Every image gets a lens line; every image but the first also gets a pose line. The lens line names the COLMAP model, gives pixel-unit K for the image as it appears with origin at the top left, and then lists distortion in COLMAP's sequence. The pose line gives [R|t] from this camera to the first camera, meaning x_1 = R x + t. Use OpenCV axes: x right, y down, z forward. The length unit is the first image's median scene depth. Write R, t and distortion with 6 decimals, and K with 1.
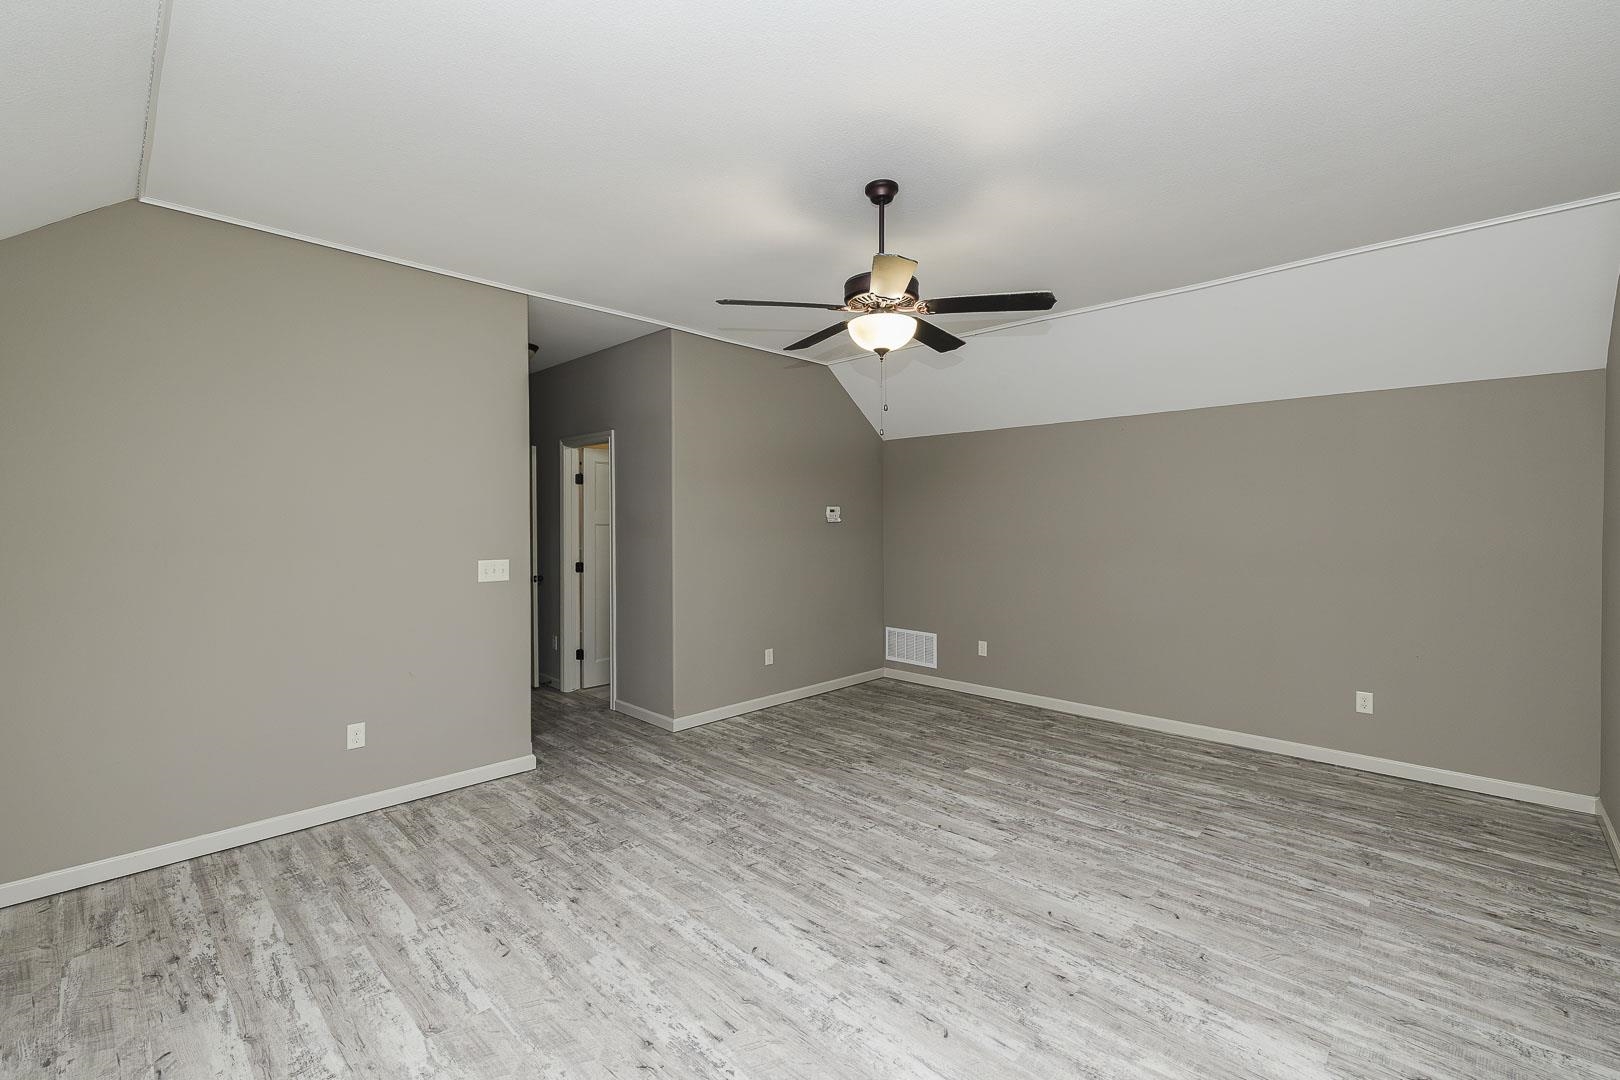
lens RADIAL K [[691.3, 0, 812.7], [0, 691.3, 531.5], [0, 0, 1]] dist [0.000186, 0.000004]
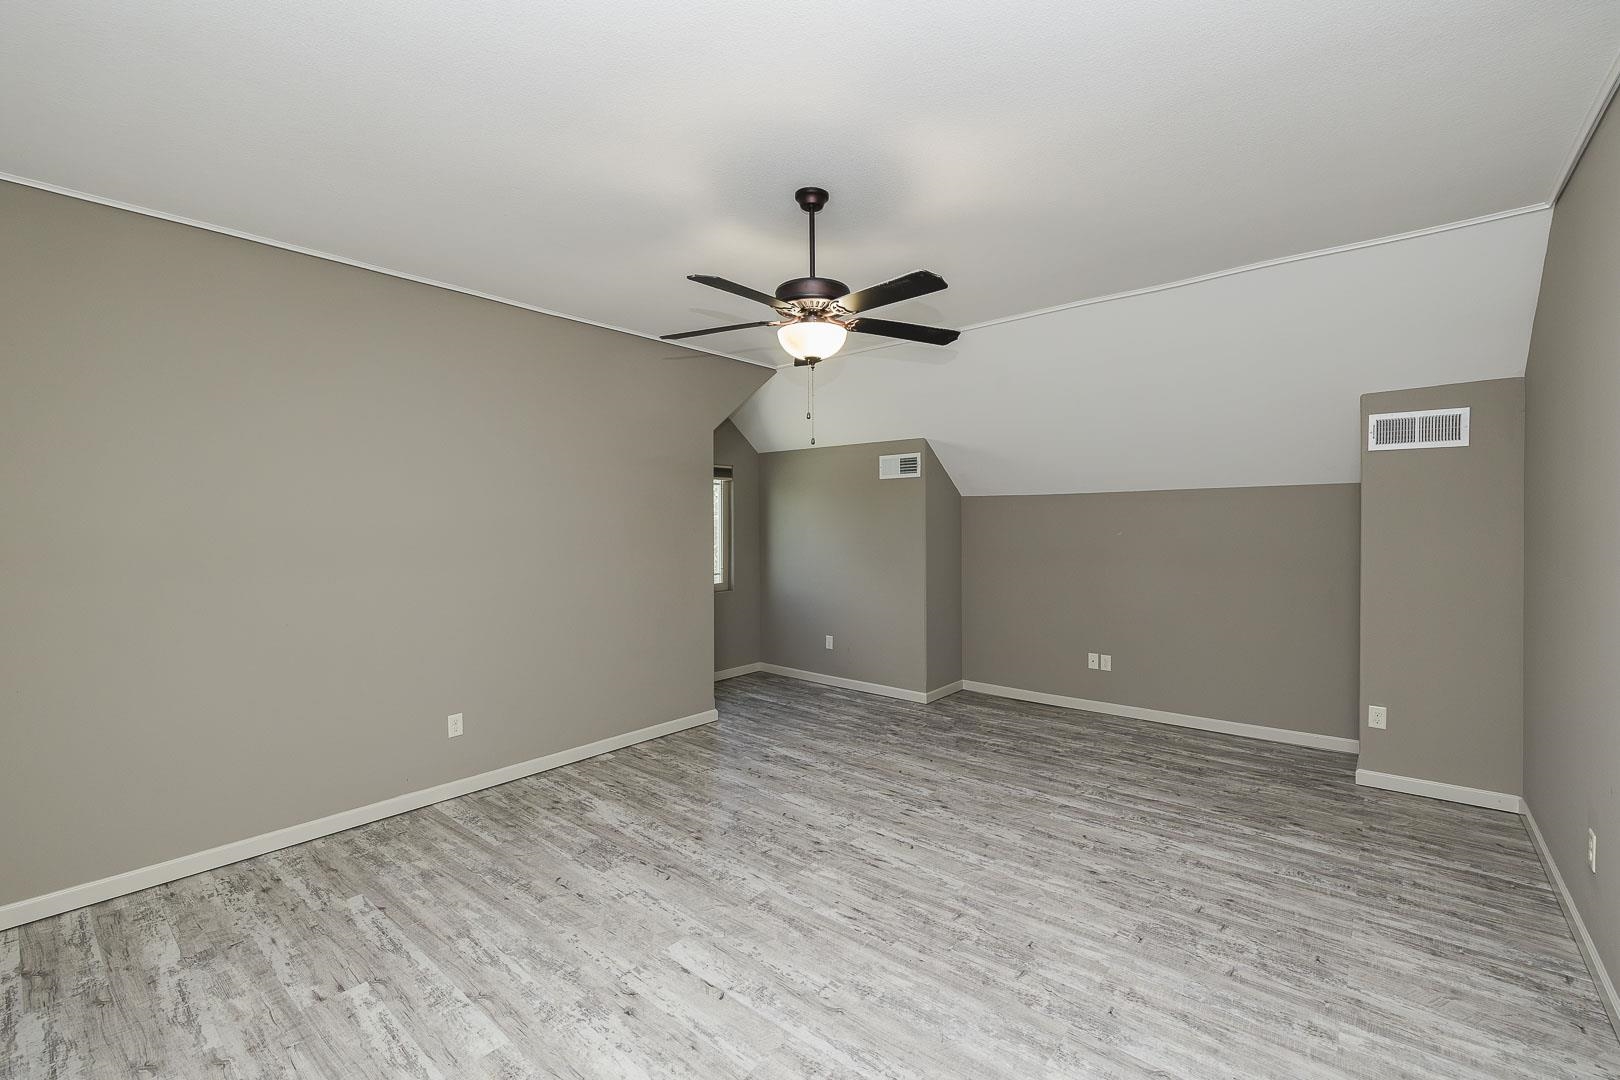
lens RADIAL K [[691.3, 0, 812.7], [0, 691.3, 531.5], [0, 0, 1]] dist [0.000186, 0.000004]
pose [[-0.997860, 0.006235, -0.065092, 0.166094], [0.004537, 0.999646, 0.026199, -0.041083], [0.065232, 0.025848, -0.997535, 2.000371]]
